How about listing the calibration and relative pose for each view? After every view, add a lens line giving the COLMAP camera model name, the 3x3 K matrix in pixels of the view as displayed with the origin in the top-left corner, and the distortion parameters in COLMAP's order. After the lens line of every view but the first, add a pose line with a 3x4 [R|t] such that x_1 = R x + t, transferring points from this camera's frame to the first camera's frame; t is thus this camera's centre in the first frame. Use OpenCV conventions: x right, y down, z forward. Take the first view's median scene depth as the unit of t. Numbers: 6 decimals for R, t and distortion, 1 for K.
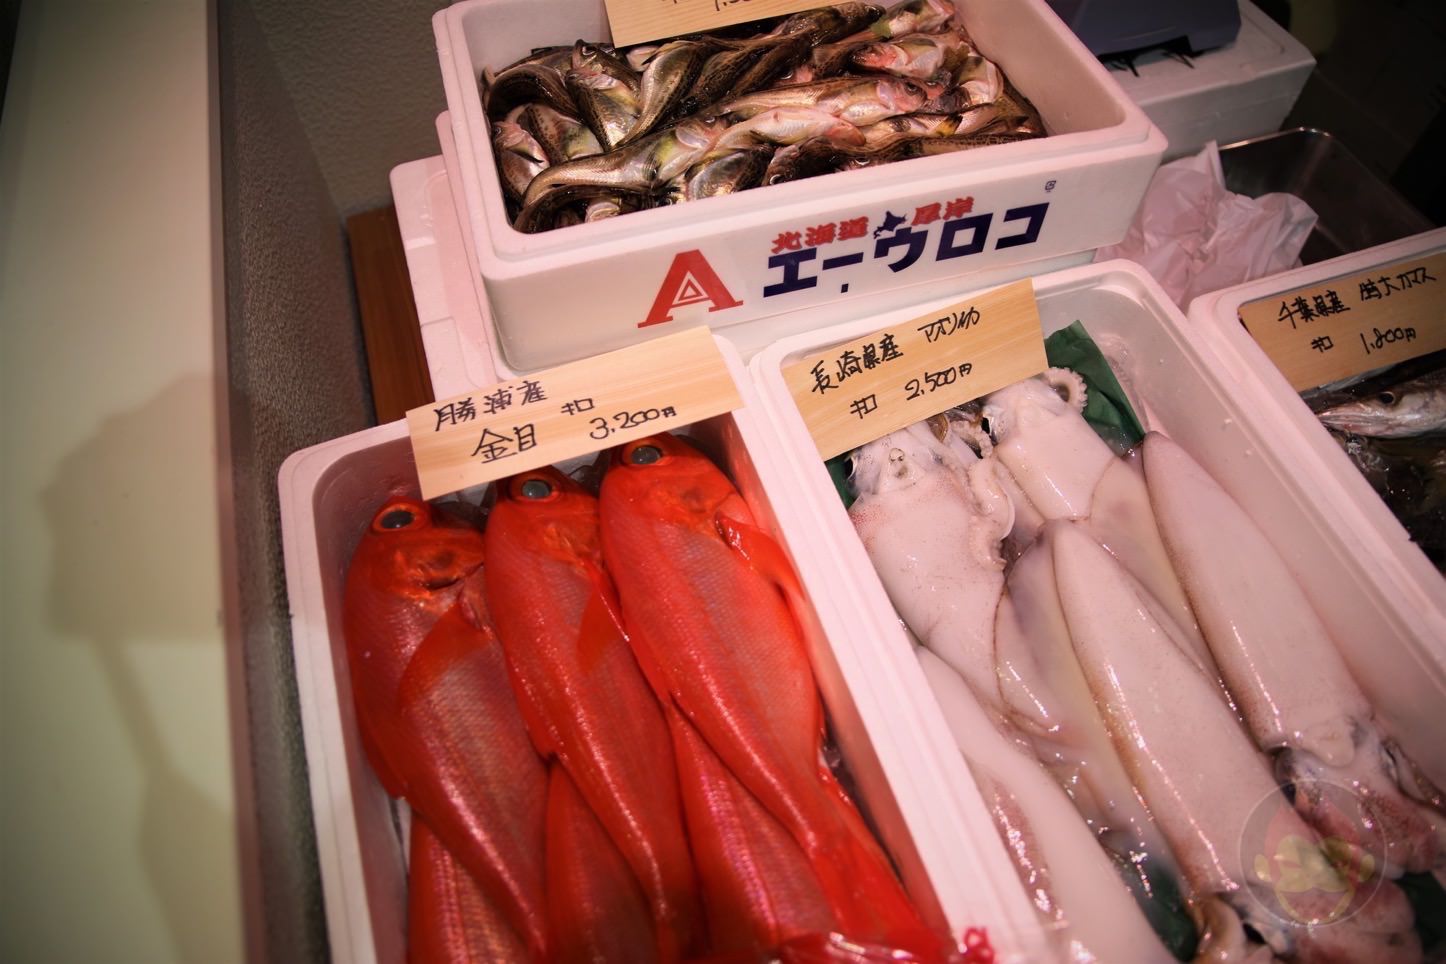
lens RADIAL K [[997.5, 0, 723.0], [0, 997.5, 482.0], [0, 0, 1]] dist [-0.134803, 0.094090]
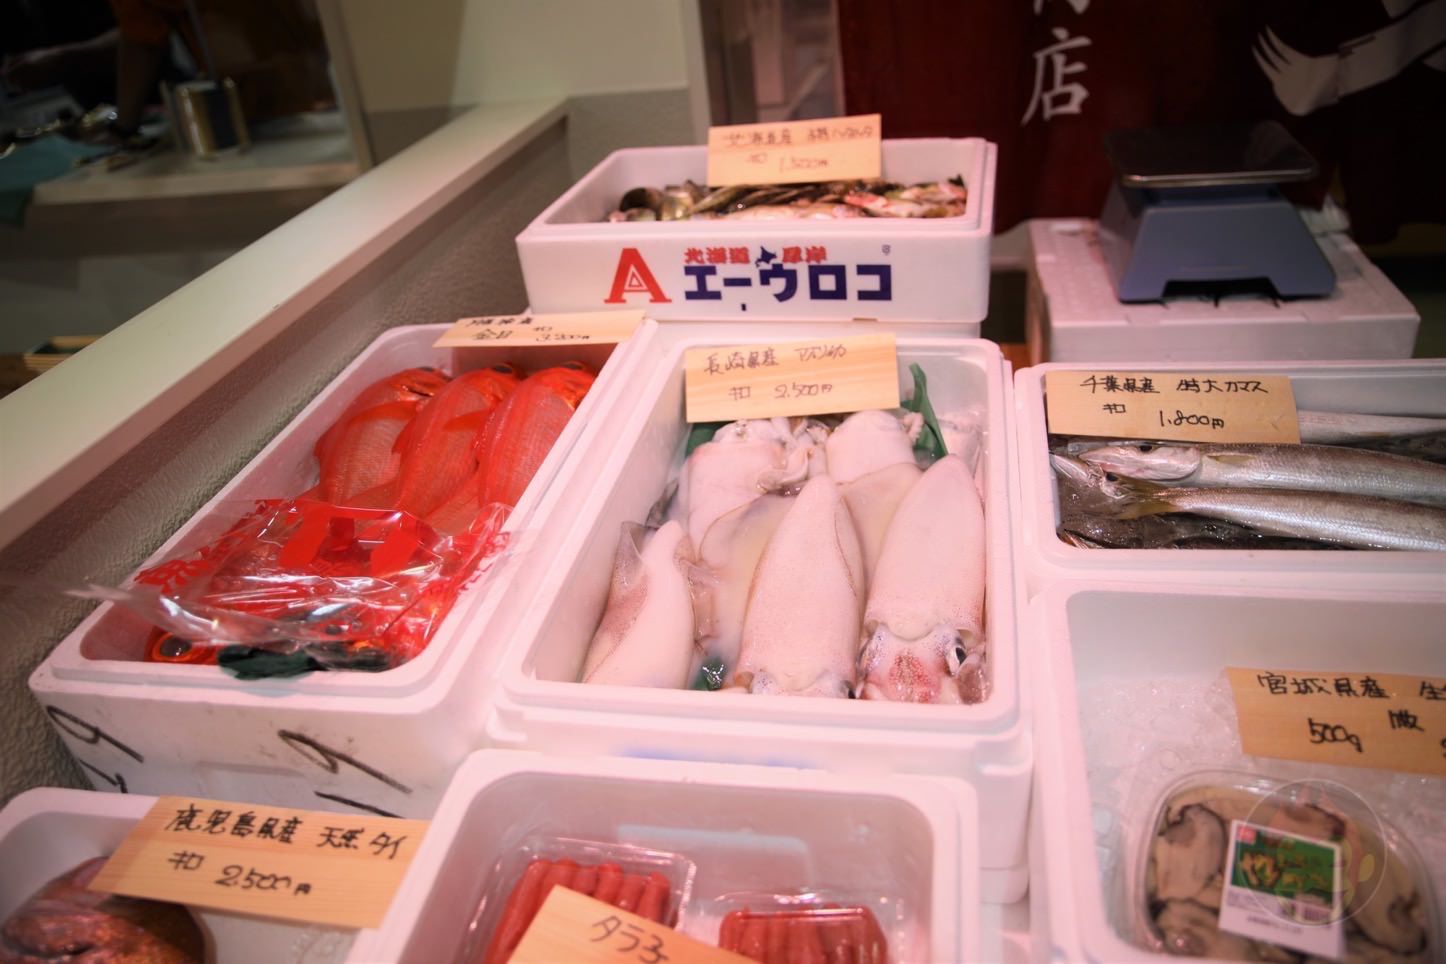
lens RADIAL K [[1163.9, 0, 723.0], [0, 1163.9, 482.0], [0, 0, 1]] dist [-0.149960, 0.170303]
pose [[0.851031, 0.178695, -0.493776, 0.993361], [-0.368691, 0.872901, -0.319546, 0.585087], [0.373916, 0.453995, 0.808749, -0.258289]]
